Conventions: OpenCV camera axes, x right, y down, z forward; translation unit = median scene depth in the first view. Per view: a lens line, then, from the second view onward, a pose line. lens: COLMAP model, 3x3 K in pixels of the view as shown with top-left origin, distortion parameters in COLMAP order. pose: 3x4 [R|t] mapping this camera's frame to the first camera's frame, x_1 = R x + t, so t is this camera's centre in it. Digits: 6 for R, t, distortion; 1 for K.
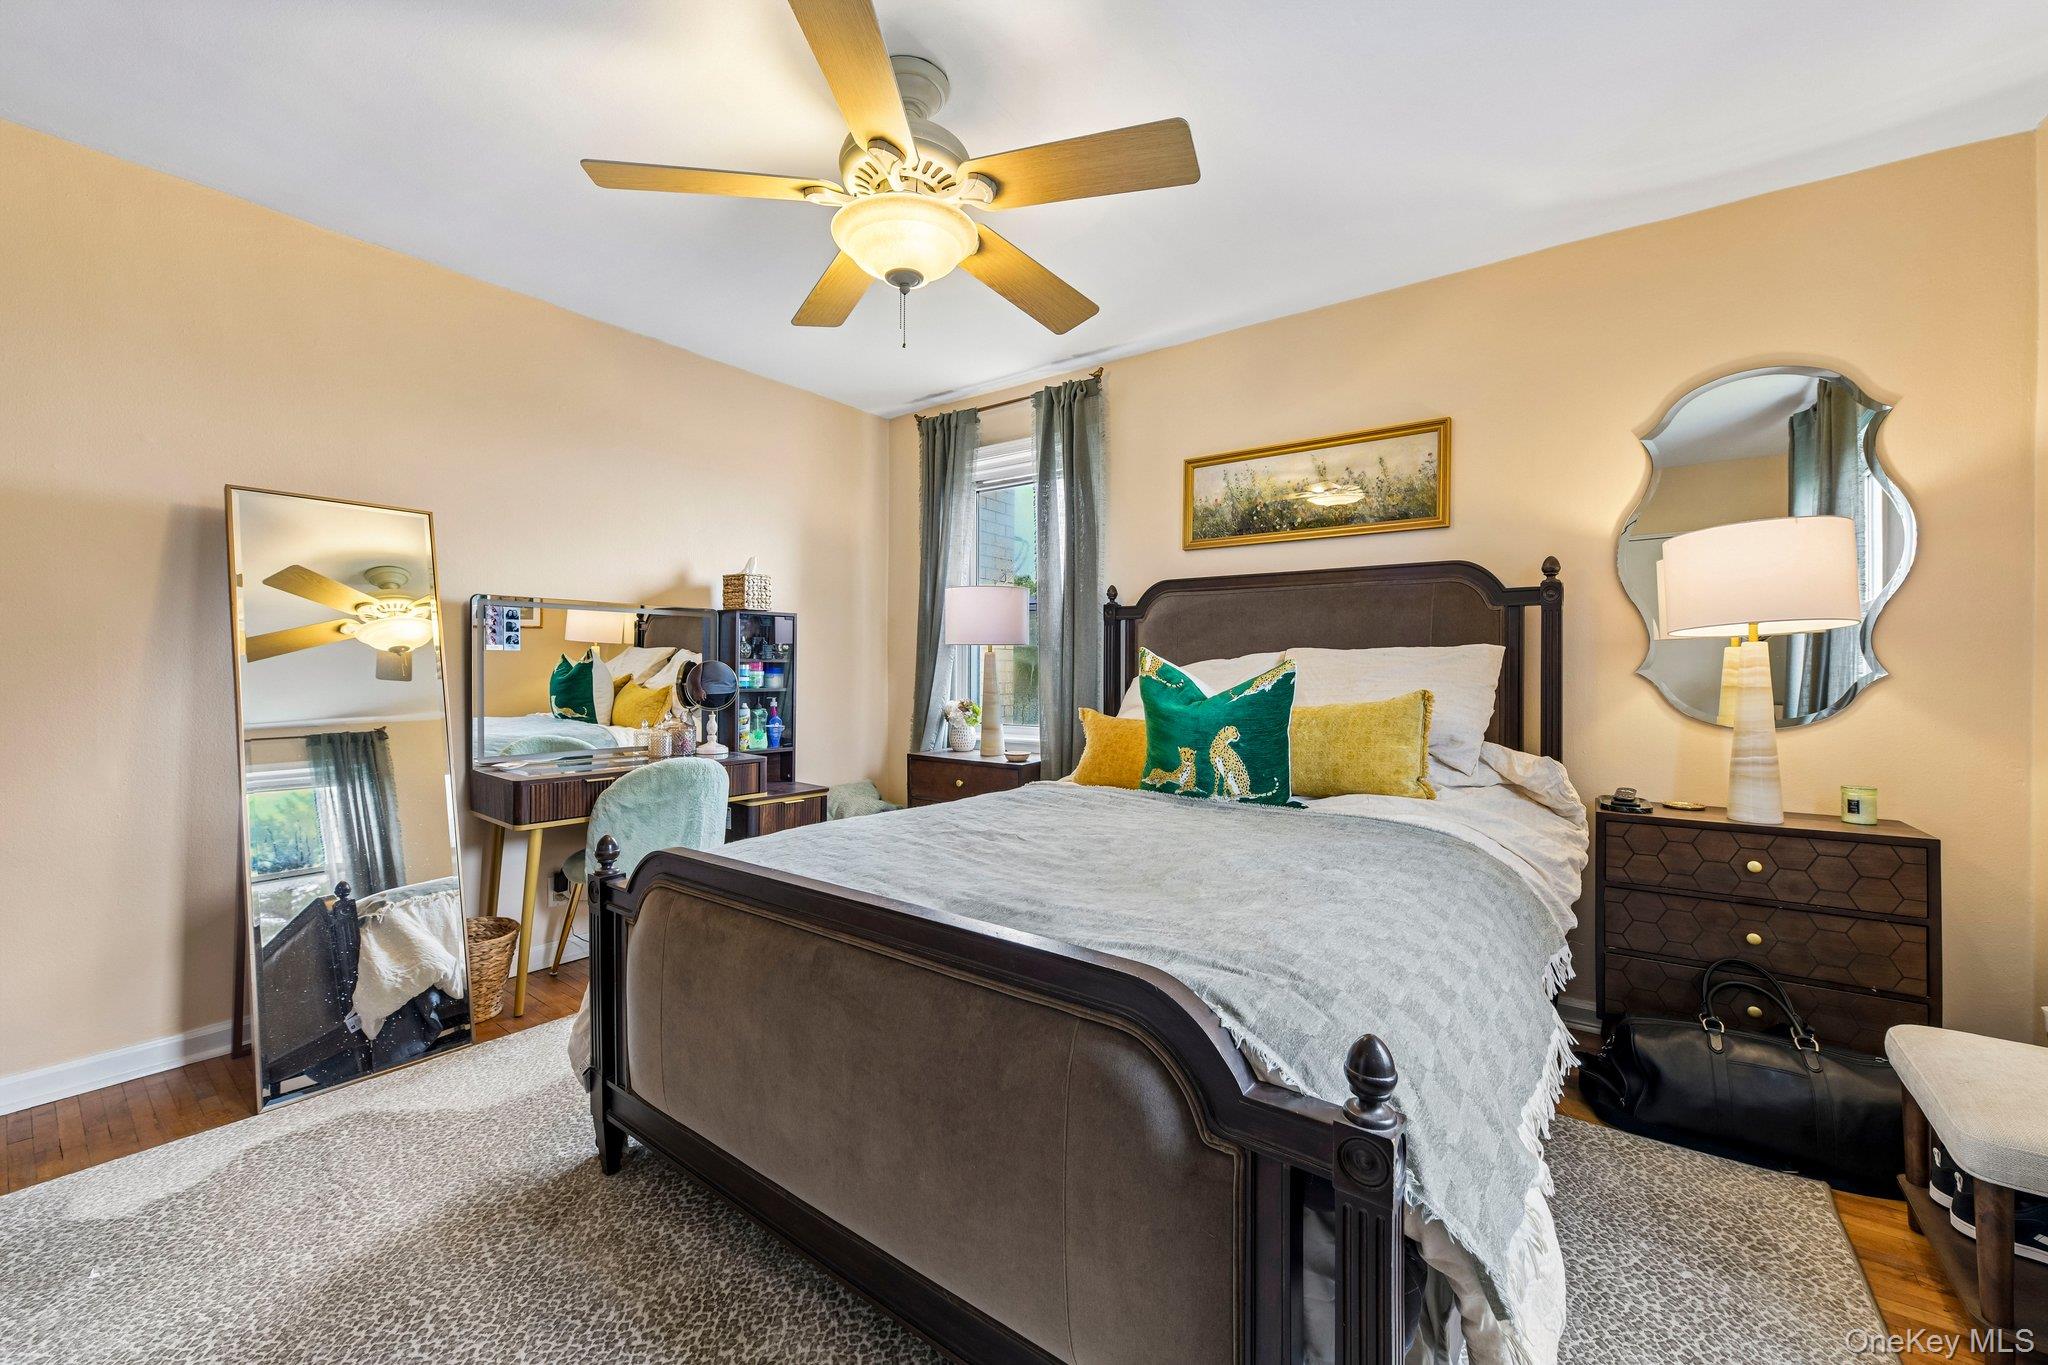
lens RADIAL K [[791.9, 0, 1028.8], [0, 791.9, 678.0], [0, 0, 1]] dist [-0.004263, -0.000335]
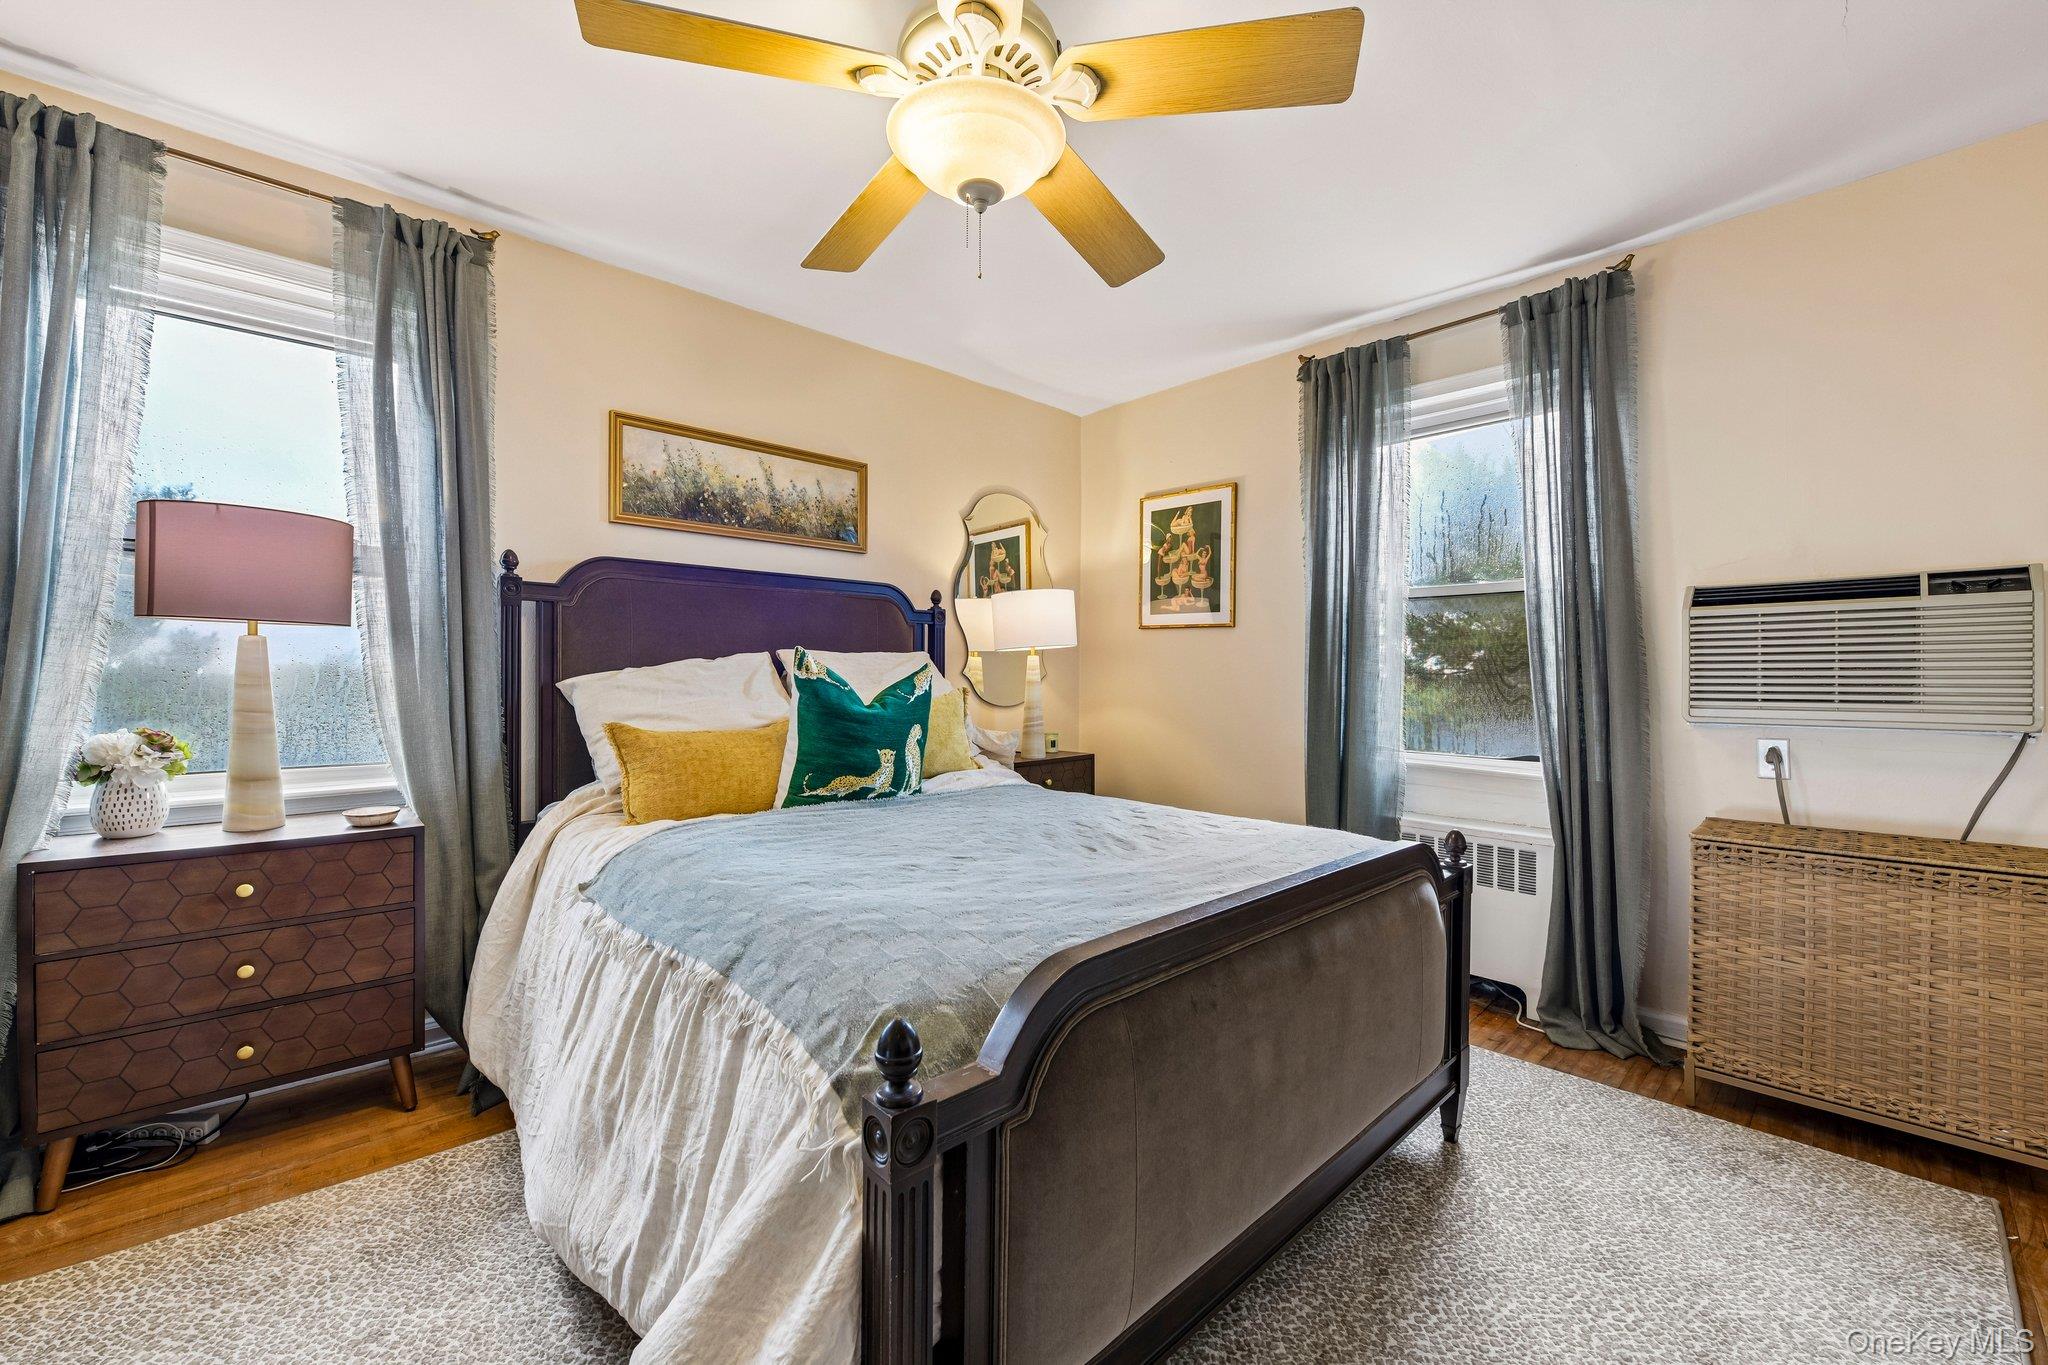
lens RADIAL K [[791.9, 0, 1028.8], [0, 791.9, 678.0], [0, 0, 1]] dist [-0.004263, -0.000335]
pose [[0.188343, -0.019059, 0.981918, -0.692253], [-0.001400, 0.999805, 0.019674, -0.023051], [-0.982102, -0.005080, 0.188280, 0.561559]]
